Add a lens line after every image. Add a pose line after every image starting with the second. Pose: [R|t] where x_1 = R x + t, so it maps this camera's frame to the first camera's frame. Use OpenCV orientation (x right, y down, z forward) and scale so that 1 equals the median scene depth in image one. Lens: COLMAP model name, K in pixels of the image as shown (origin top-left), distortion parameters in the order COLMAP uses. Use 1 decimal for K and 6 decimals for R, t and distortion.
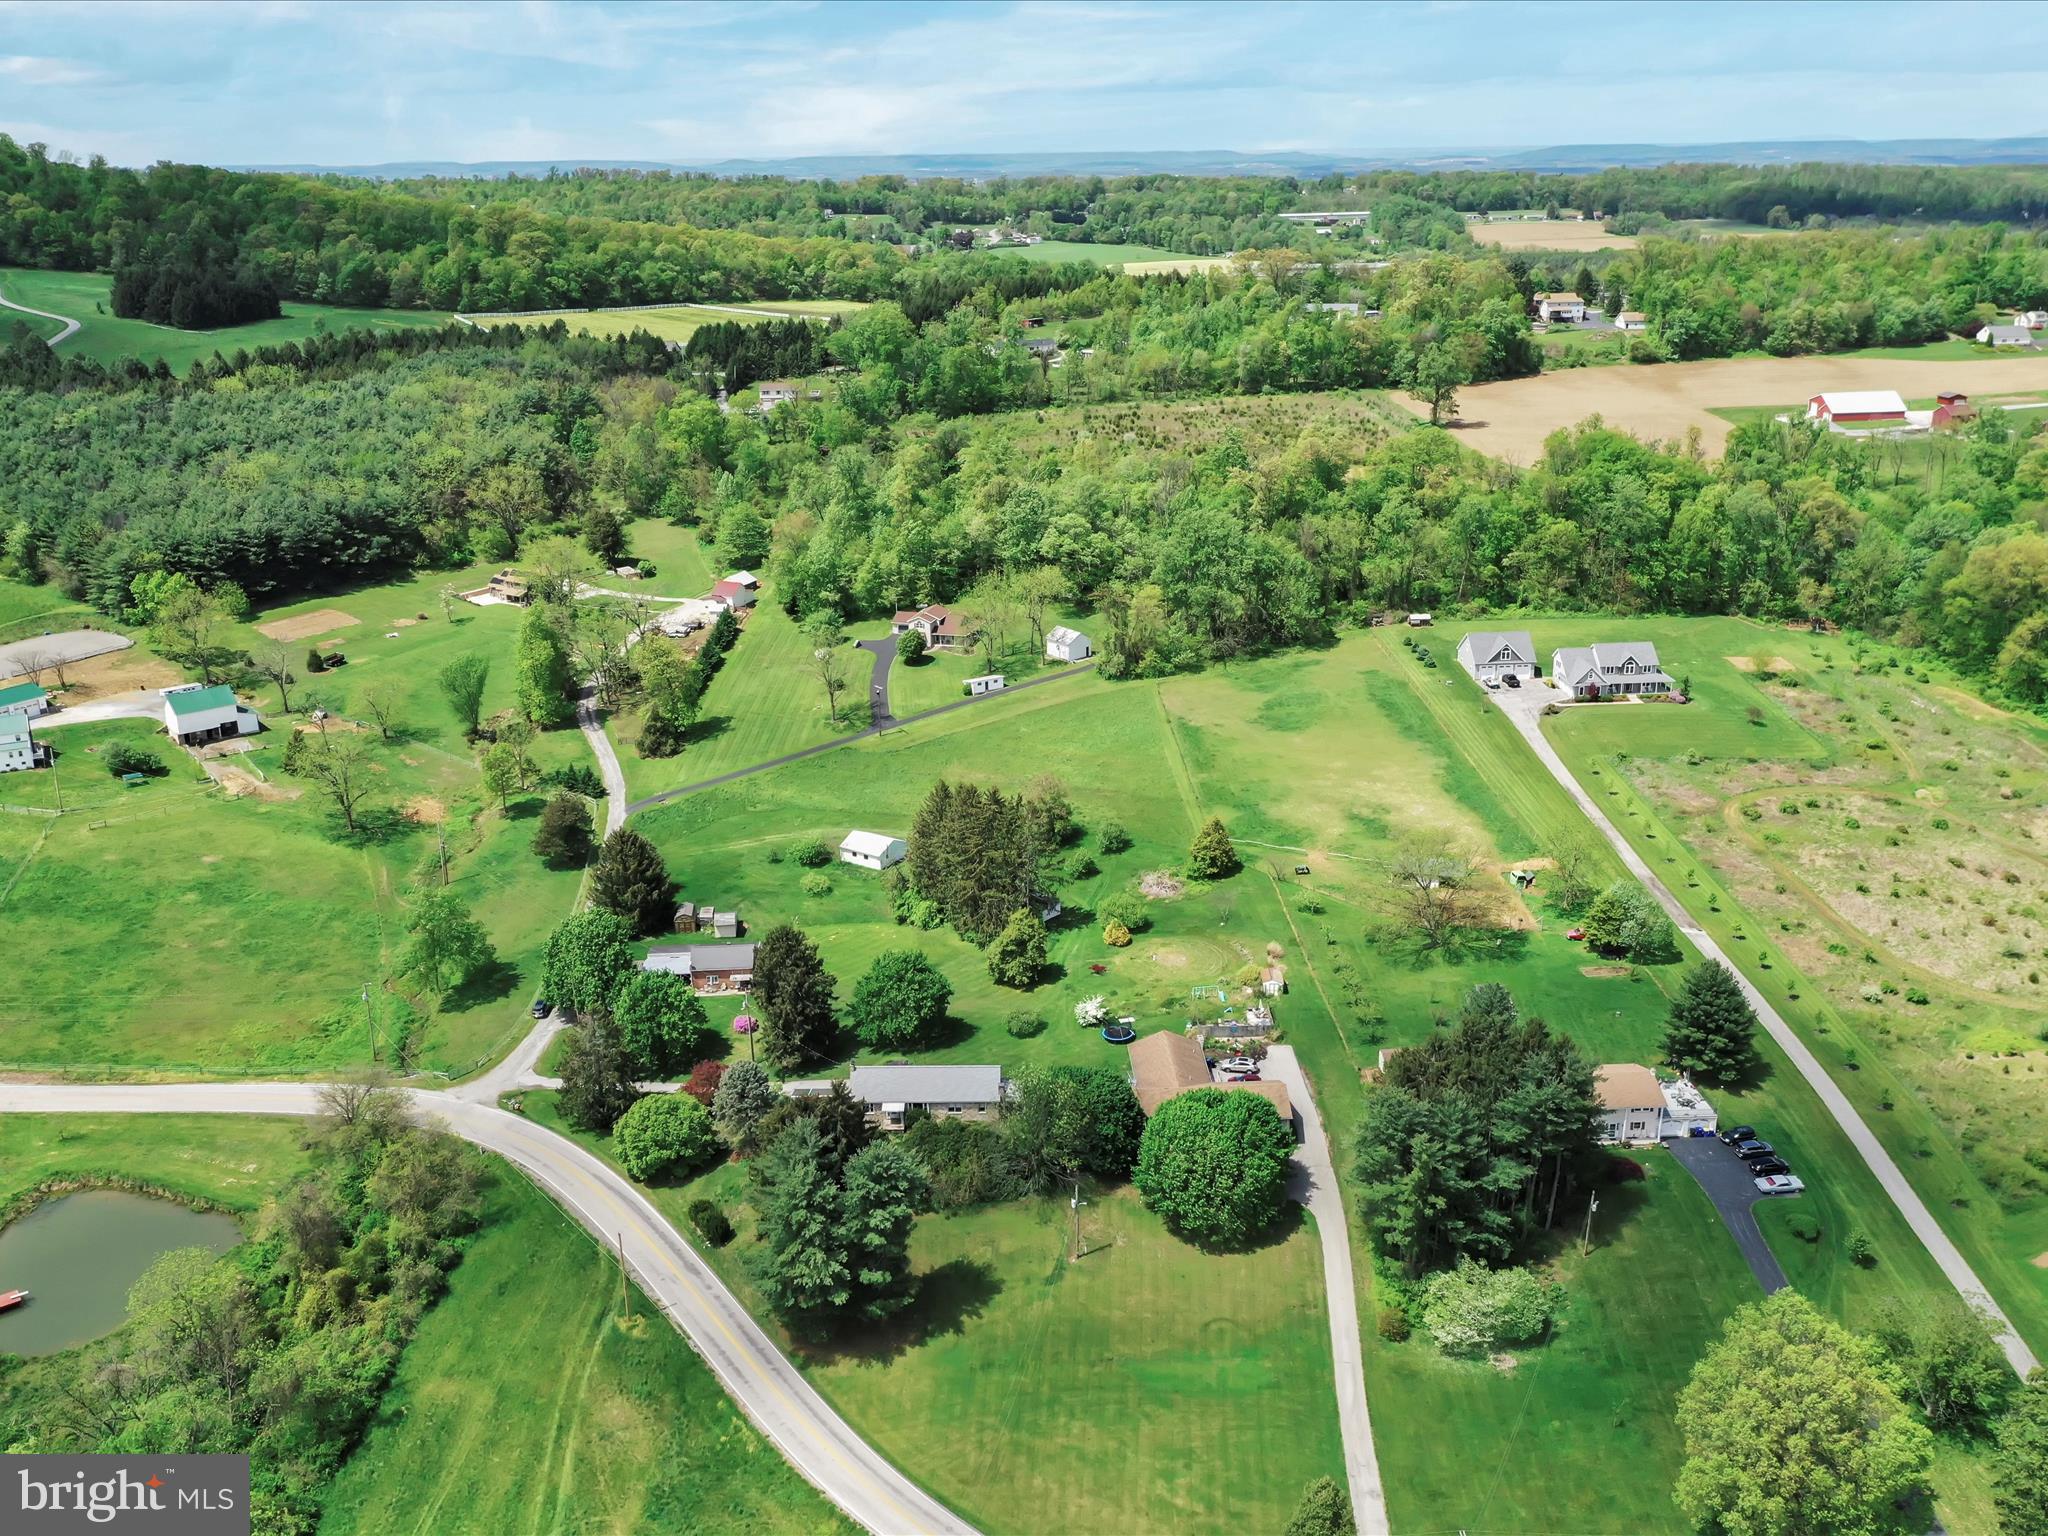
lens RADIAL K [[1882.5, 0, 1053.8], [0, 1882.5, 744.7], [0, 0, 1]] dist [0.006391, 0.006470]
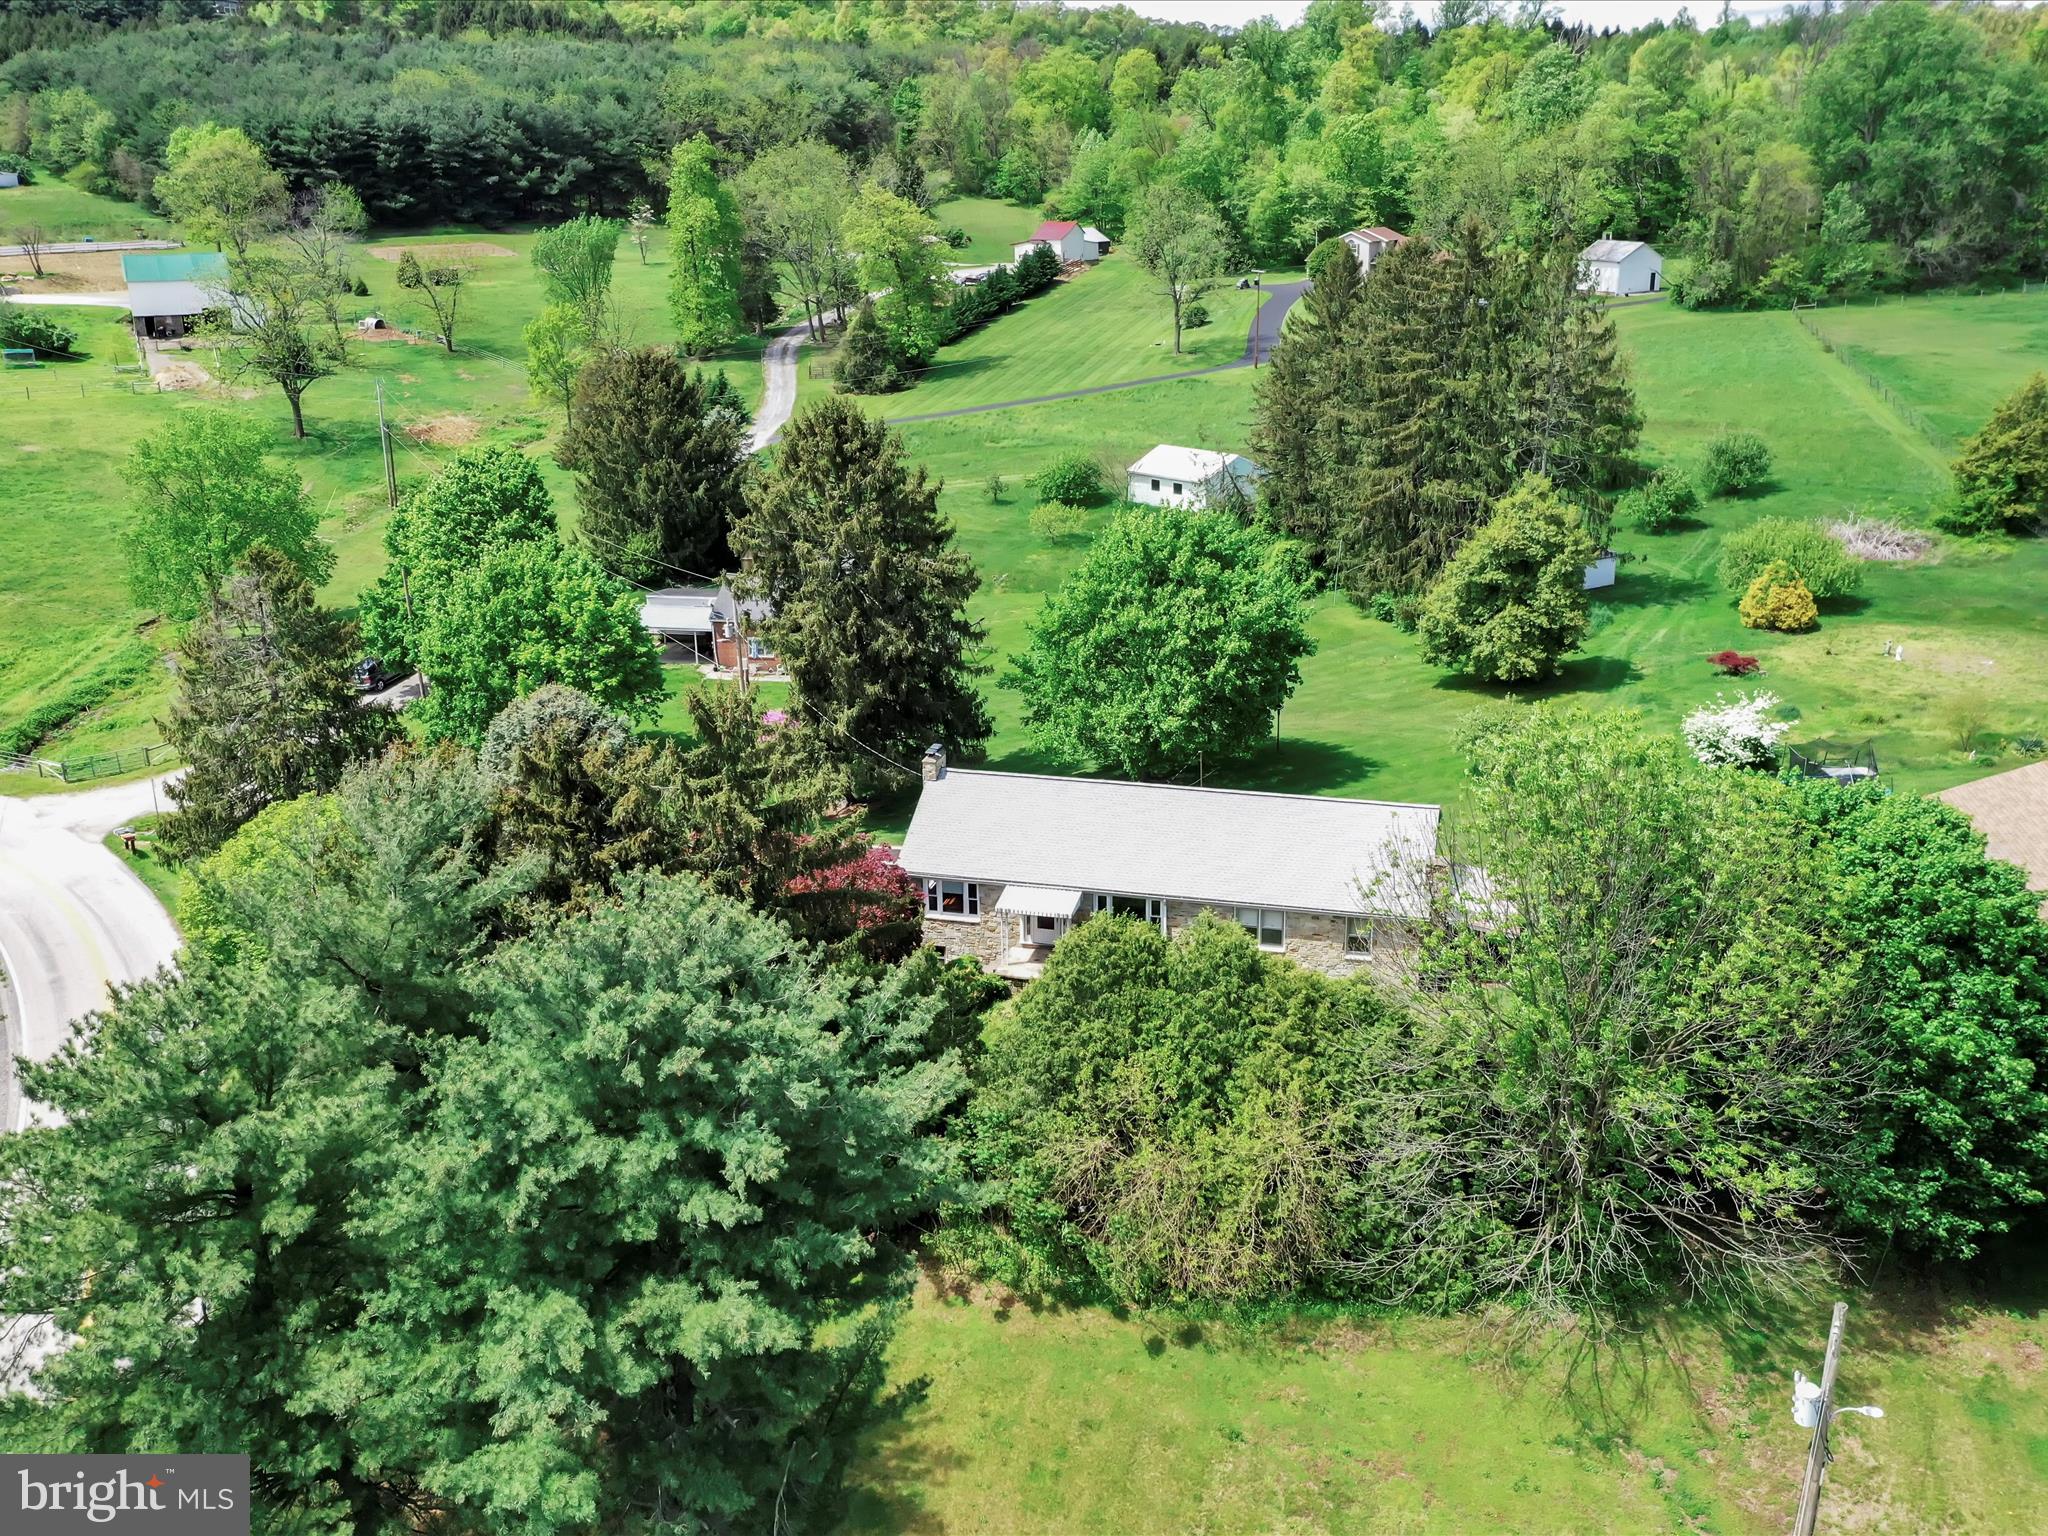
lens RADIAL K [[1882.5, 0, 1053.8], [0, 1882.5, 744.7], [0, 0, 1]] dist [0.006391, 0.006470]
pose [[0.968714, 0.079381, -0.235143, -0.016363], [-0.080960, 0.996713, 0.002951, 0.142475], [0.234604, 0.016179, 0.971956, 0.615882]]
